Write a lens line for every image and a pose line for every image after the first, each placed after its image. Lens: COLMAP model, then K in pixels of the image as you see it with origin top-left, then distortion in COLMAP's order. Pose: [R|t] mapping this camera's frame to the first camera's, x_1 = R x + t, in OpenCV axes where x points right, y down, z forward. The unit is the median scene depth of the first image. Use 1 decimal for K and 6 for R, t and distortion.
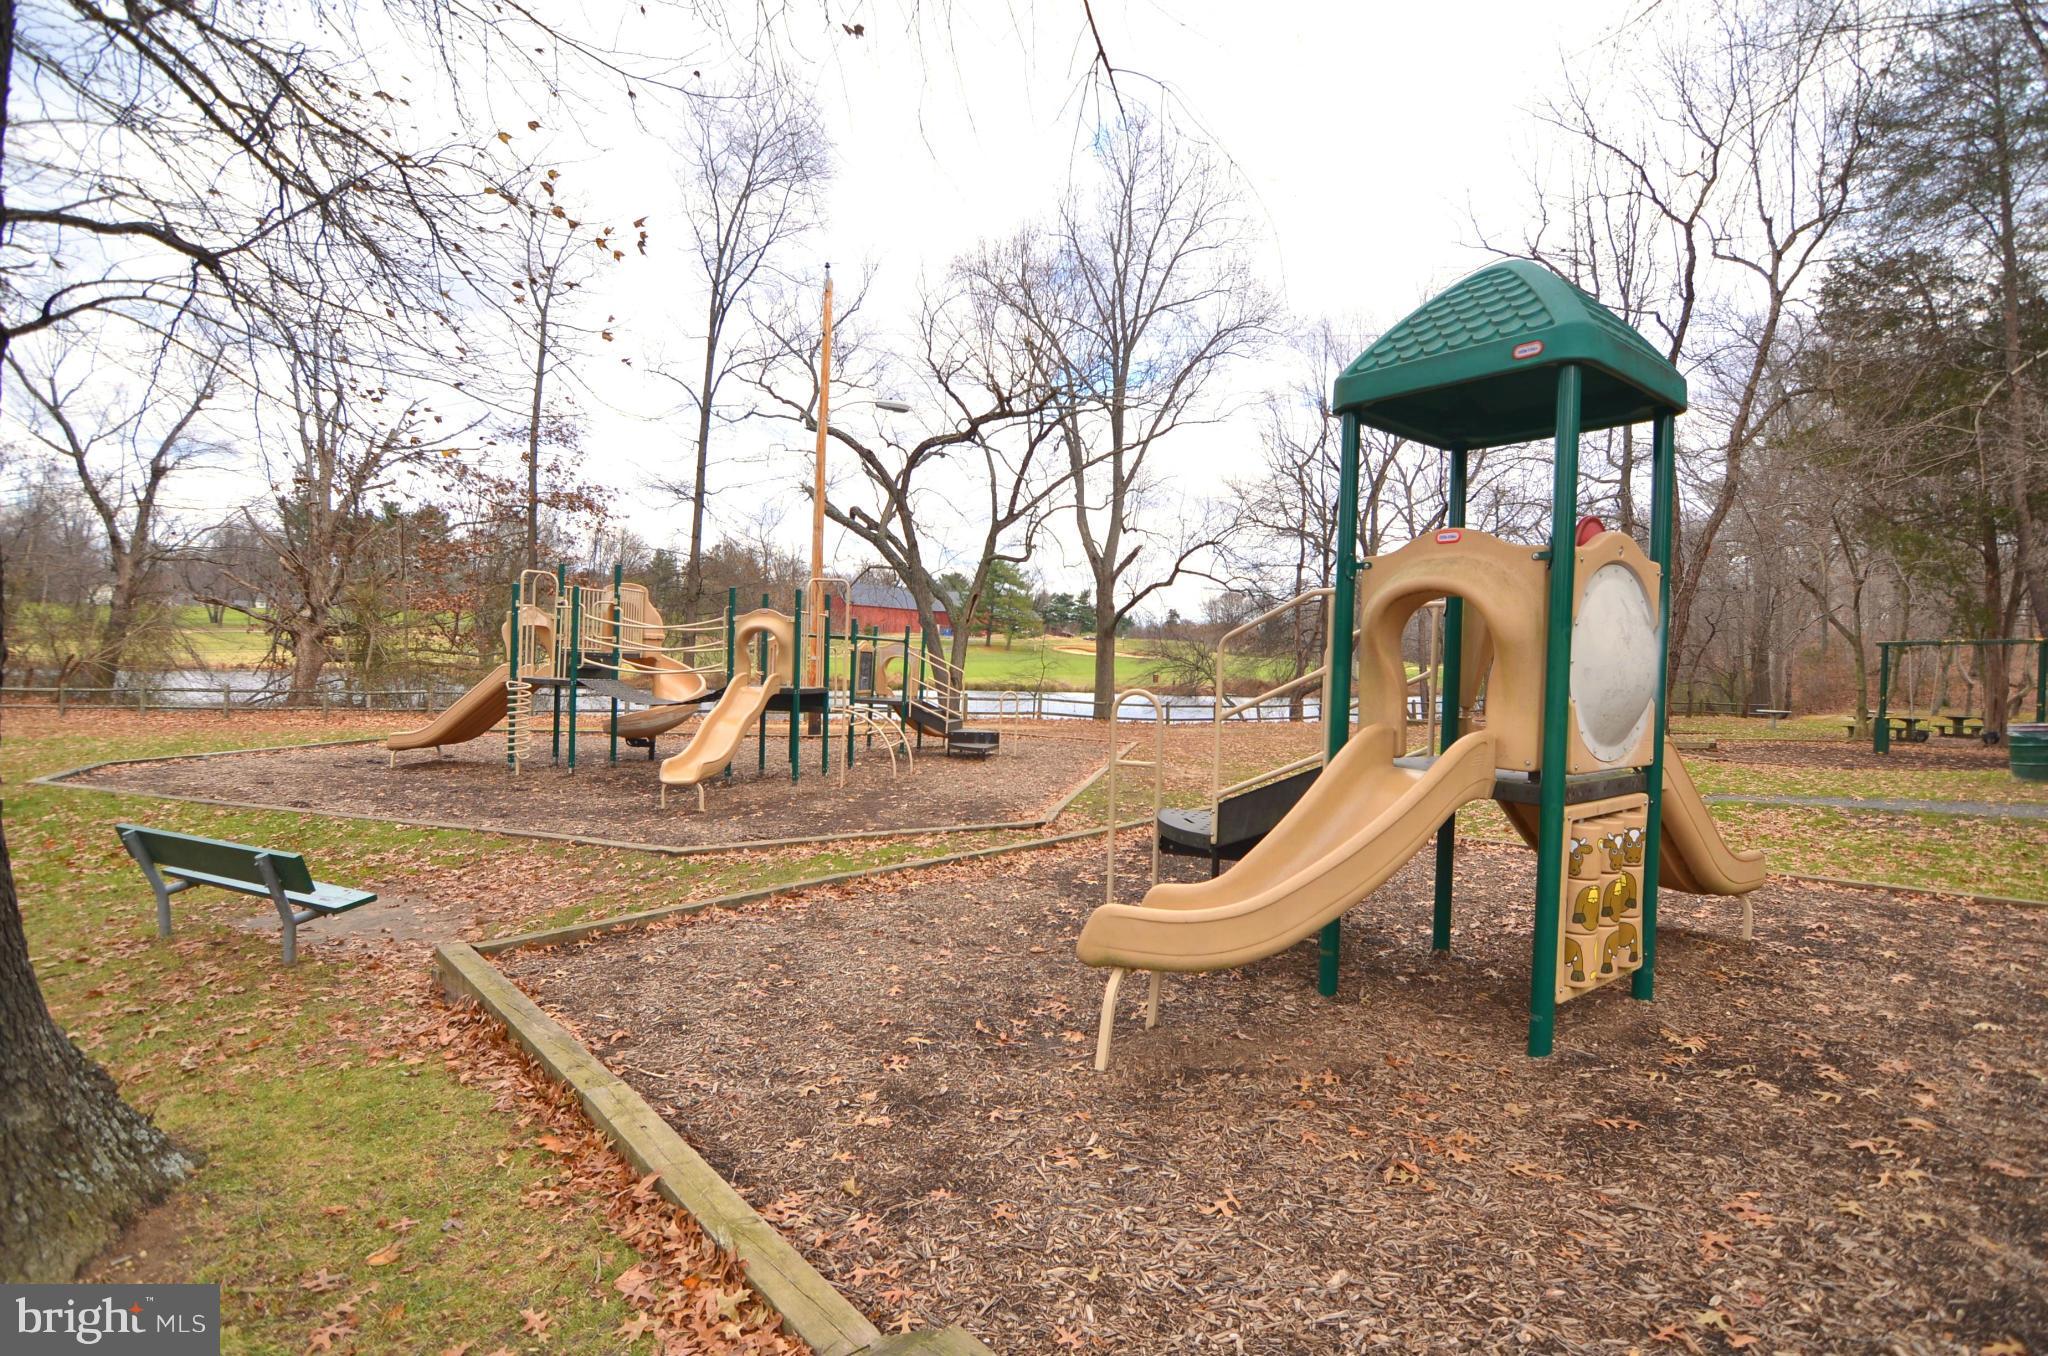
lens RADIAL K [[1025.4, 0, 1024.9], [0, 1025.4, 671.1], [0, 0, 1]] dist [0.001340, 0.000310]
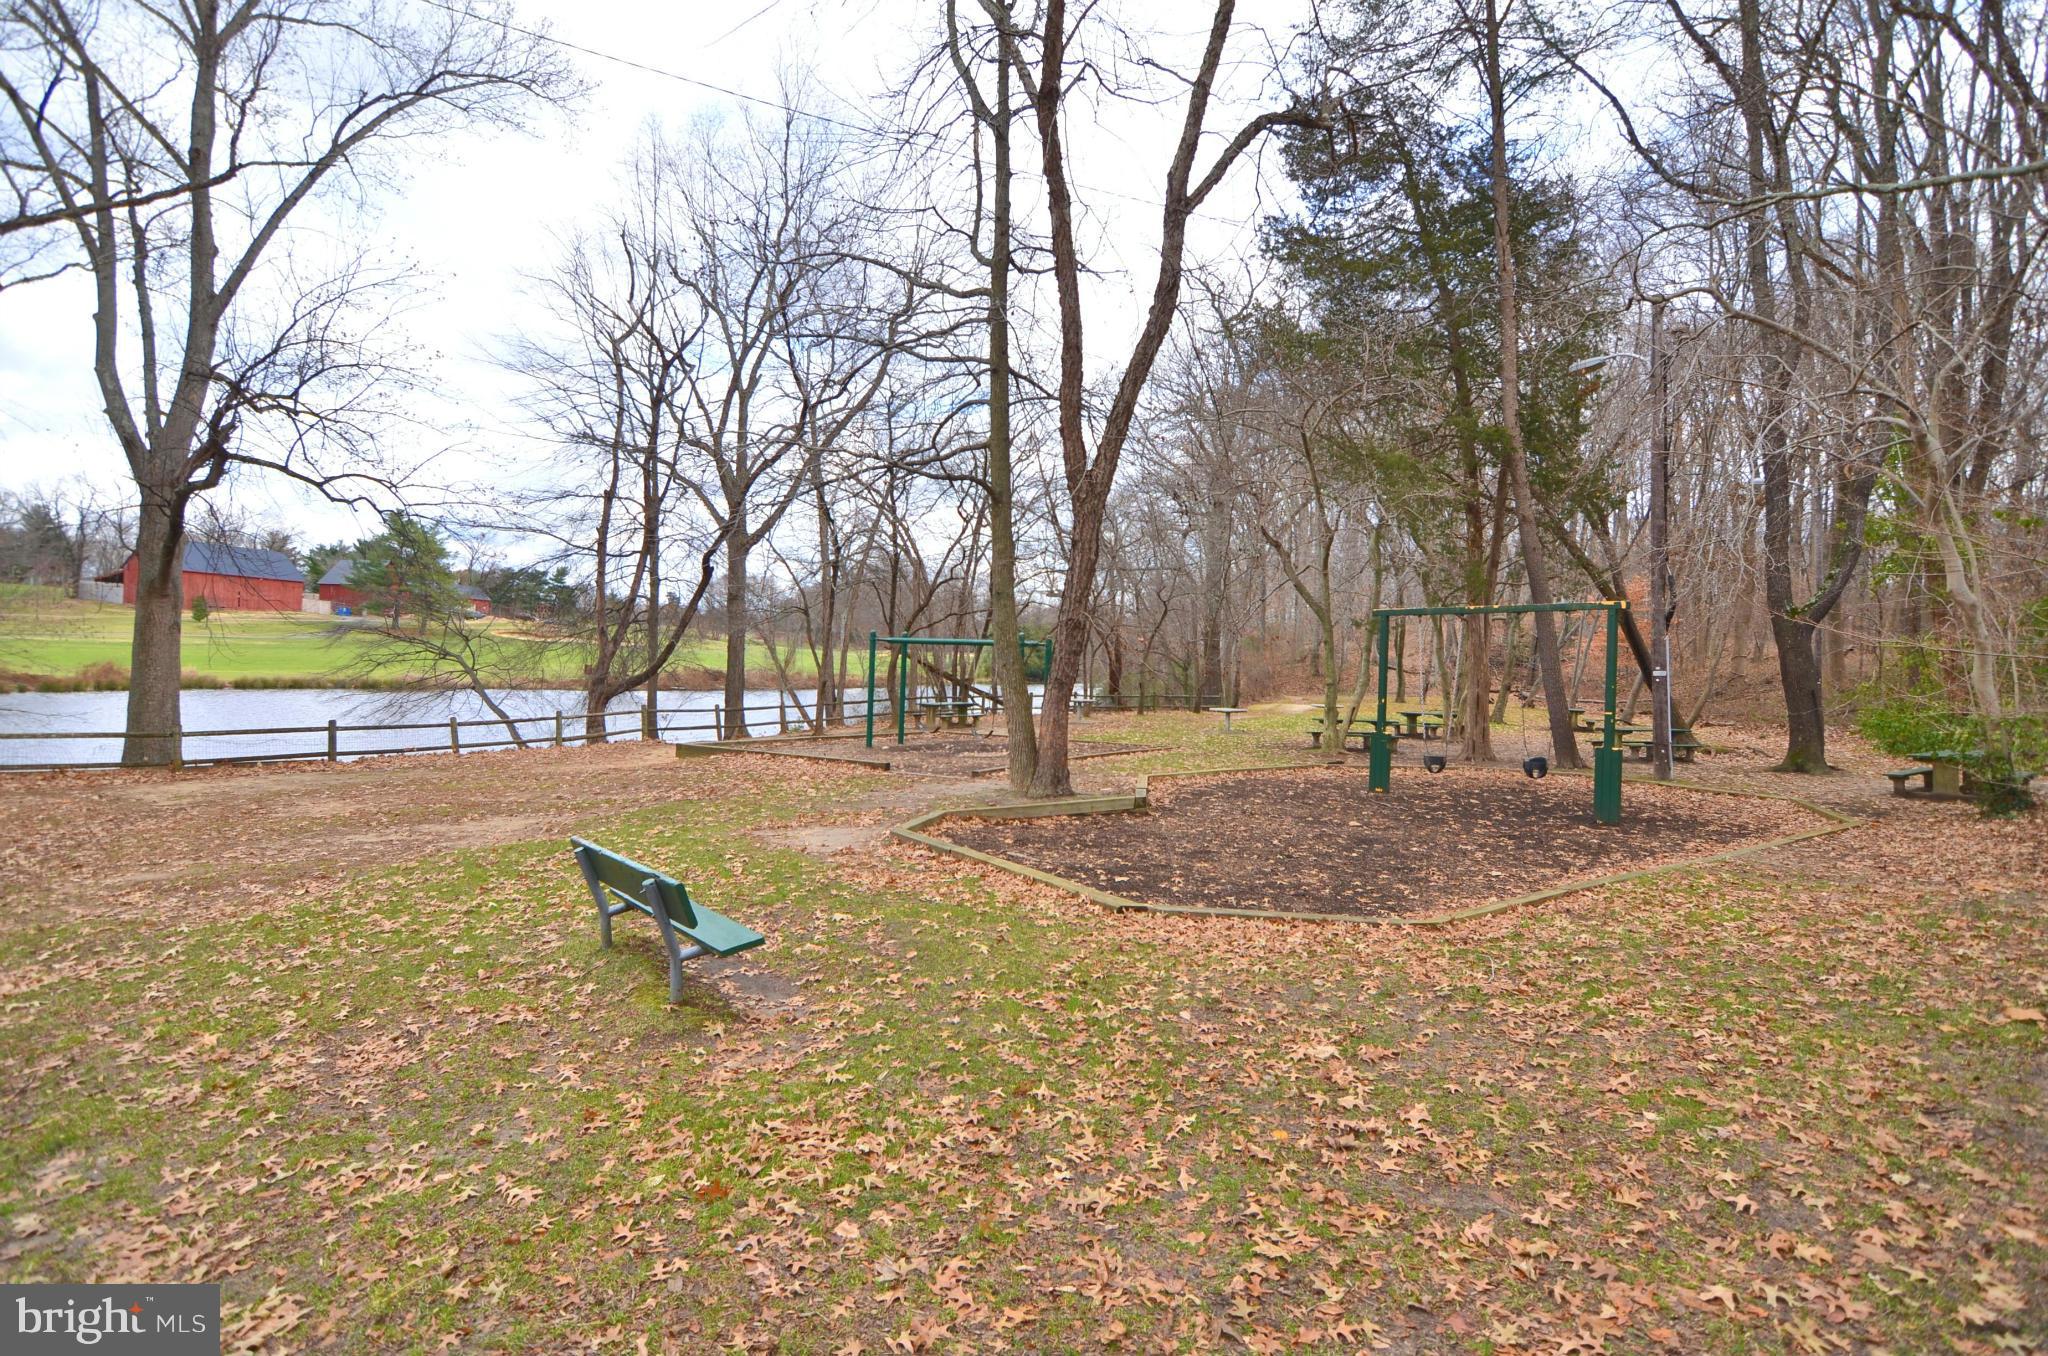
lens RADIAL K [[1025.4, 0, 1023.5], [0, 1025.4, 673.8], [0, 0, 1]] dist [0.001340, 0.000310]
pose [[0.904874, -0.010294, 0.425555, 0.279459], [0.006014, 0.999917, 0.011402, 0.002542], [-0.425637, -0.007758, 0.904861, 0.390458]]
